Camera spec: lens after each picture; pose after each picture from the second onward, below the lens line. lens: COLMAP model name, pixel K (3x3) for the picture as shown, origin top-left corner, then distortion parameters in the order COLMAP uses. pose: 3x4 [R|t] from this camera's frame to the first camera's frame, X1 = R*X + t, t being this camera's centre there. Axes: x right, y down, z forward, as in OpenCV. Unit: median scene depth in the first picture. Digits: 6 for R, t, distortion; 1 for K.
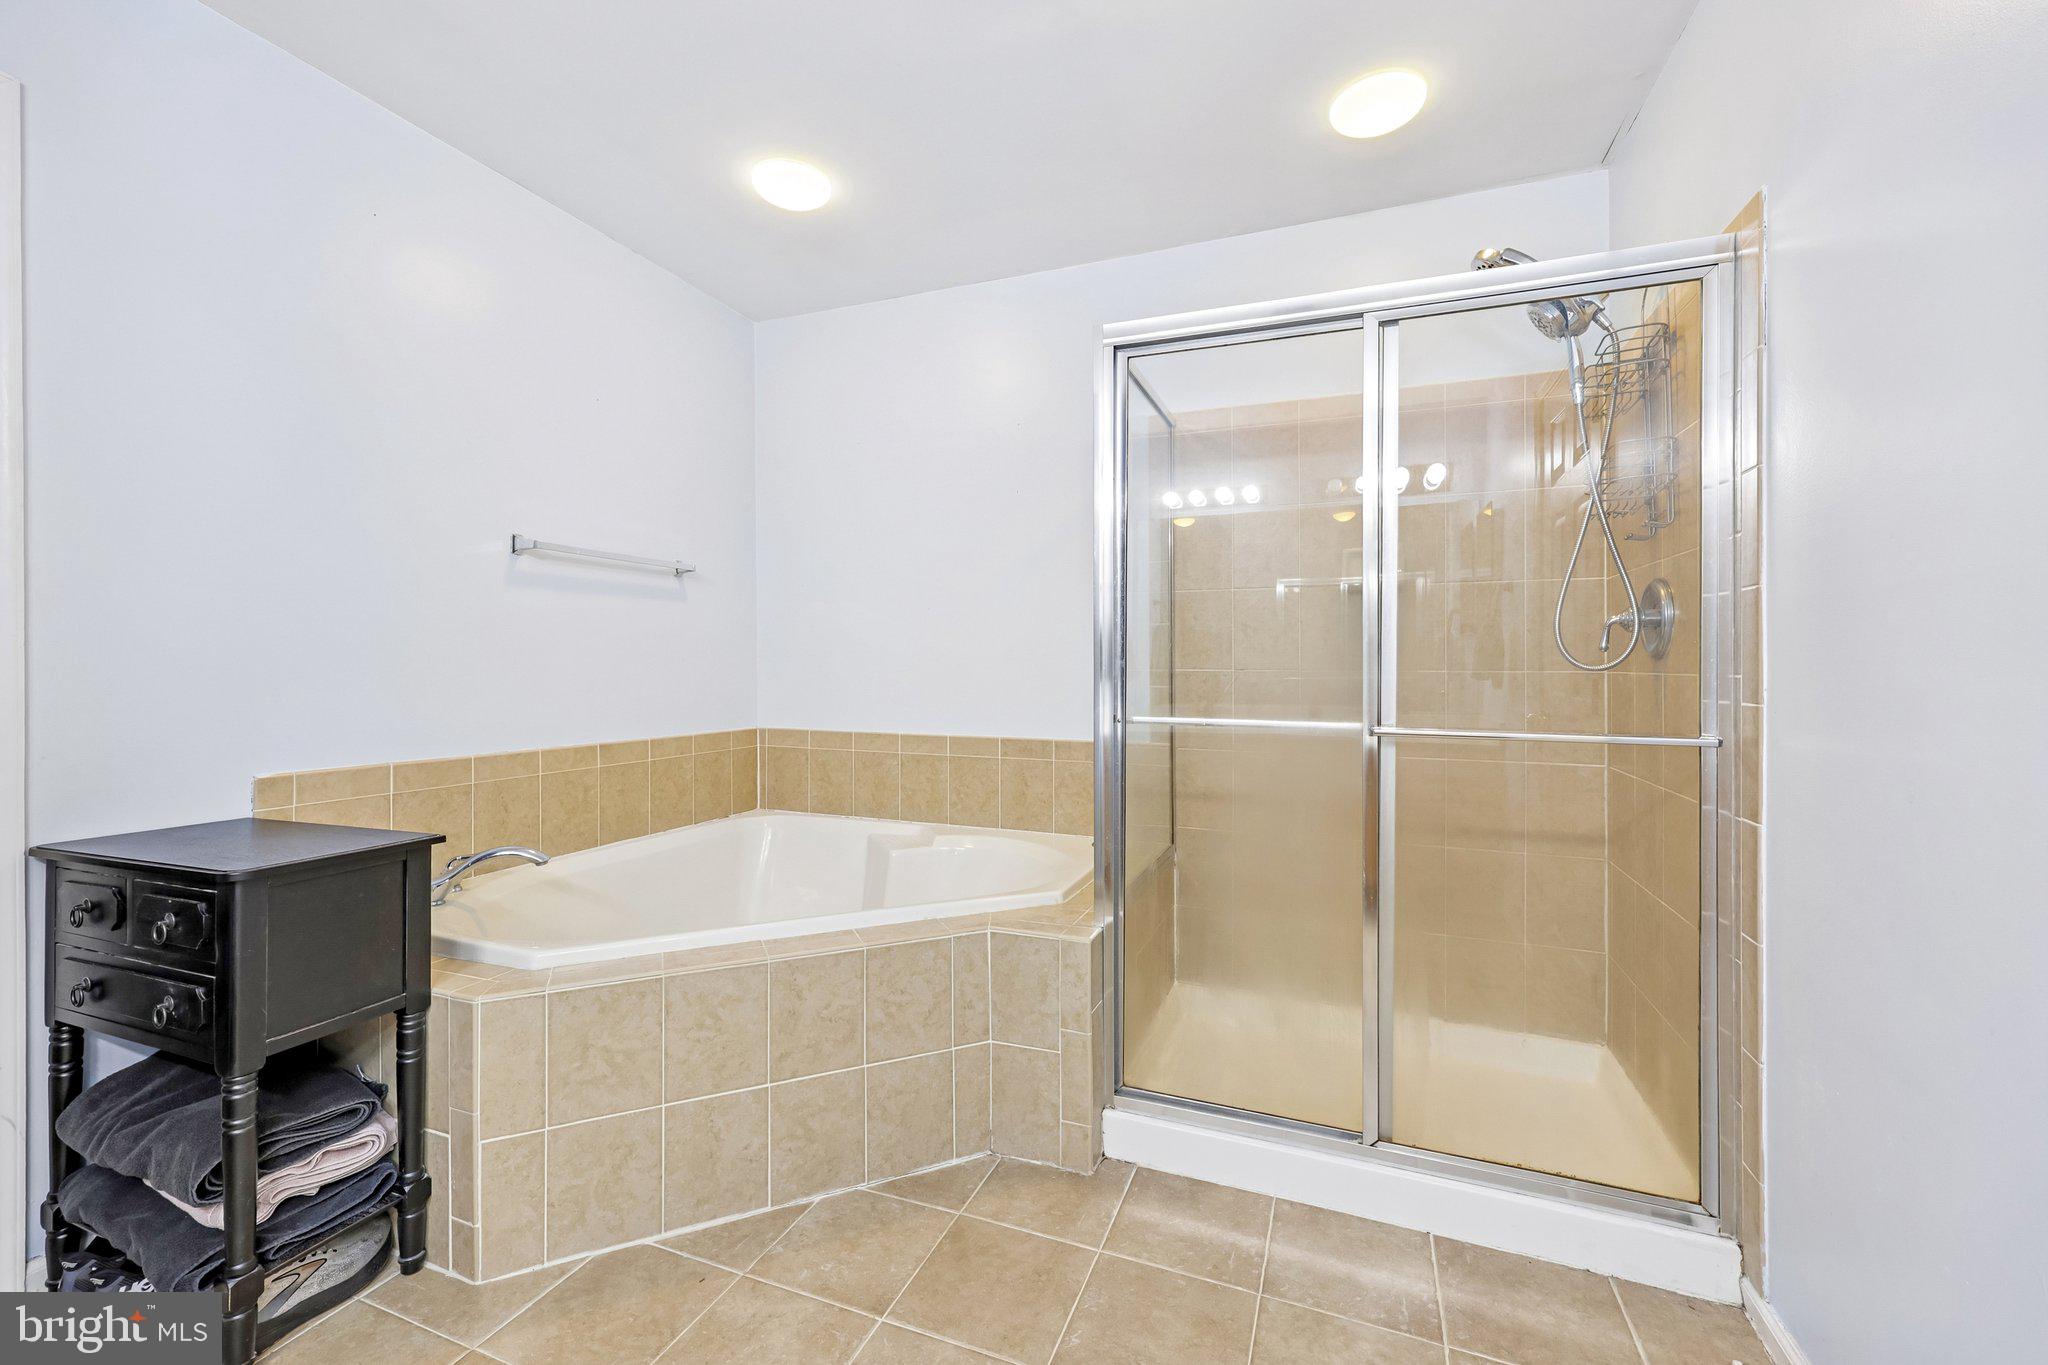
lens RADIAL K [[843.3, 0, 1024.6], [0, 843.3, 669.2], [0, 0, 1]] dist [0.001599, 0.000085]
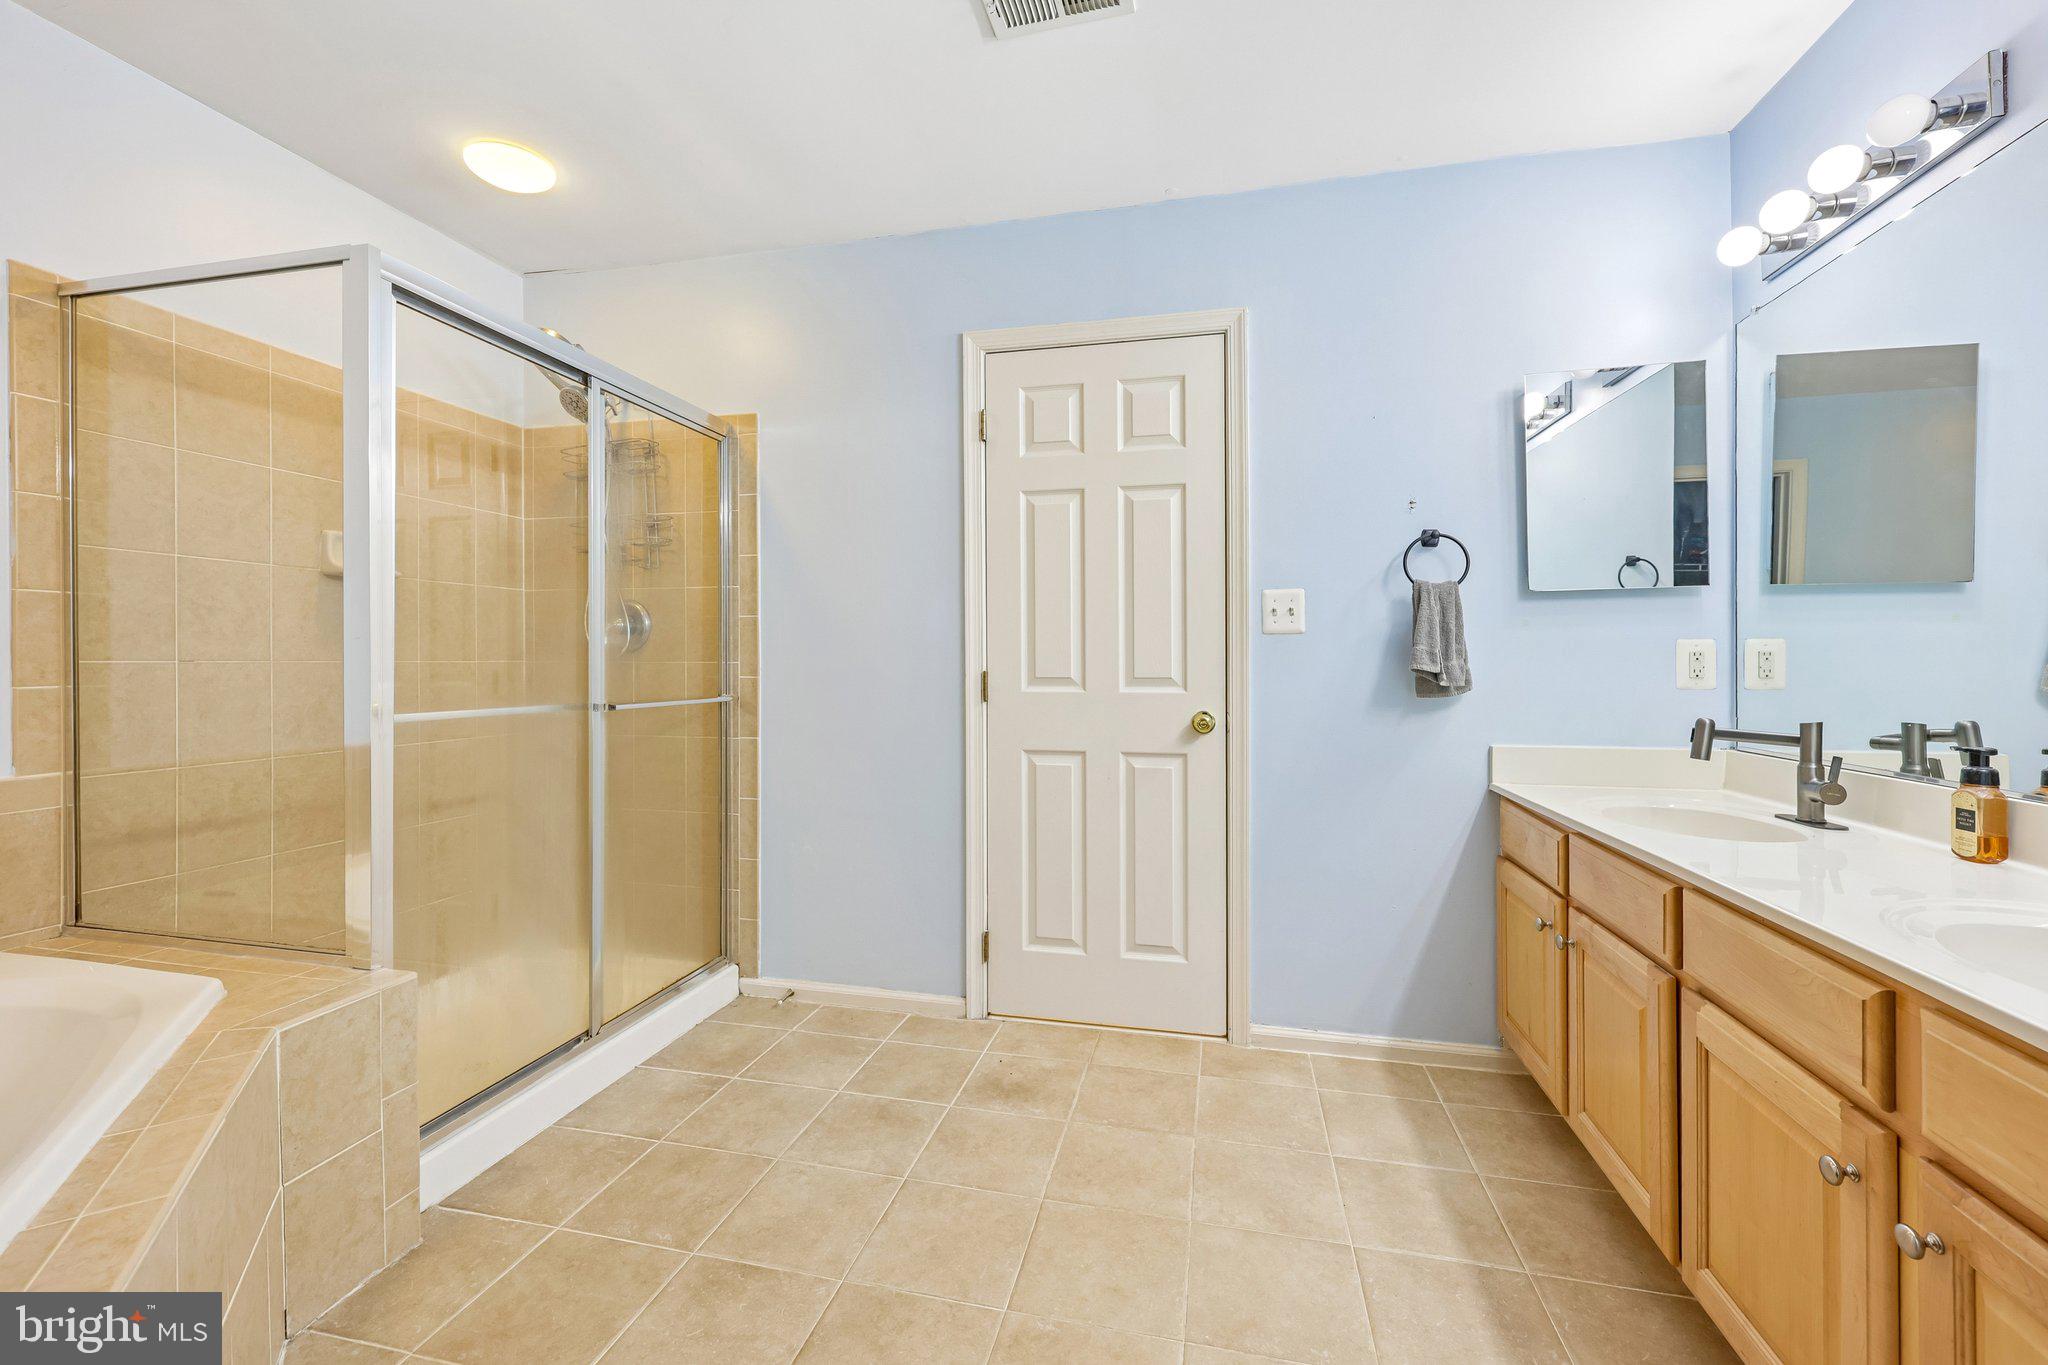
lens RADIAL K [[825.7, 0, 1021.3], [0, 825.7, 655.9], [0, 0, 1]] dist [-0.002307, -0.000428]
pose [[-0.139841, -0.001172, 0.990173, -0.855971], [0.001508, 0.999998, 0.001397, -0.005286], [-0.990173, 0.001688, -0.139839, 0.507432]]
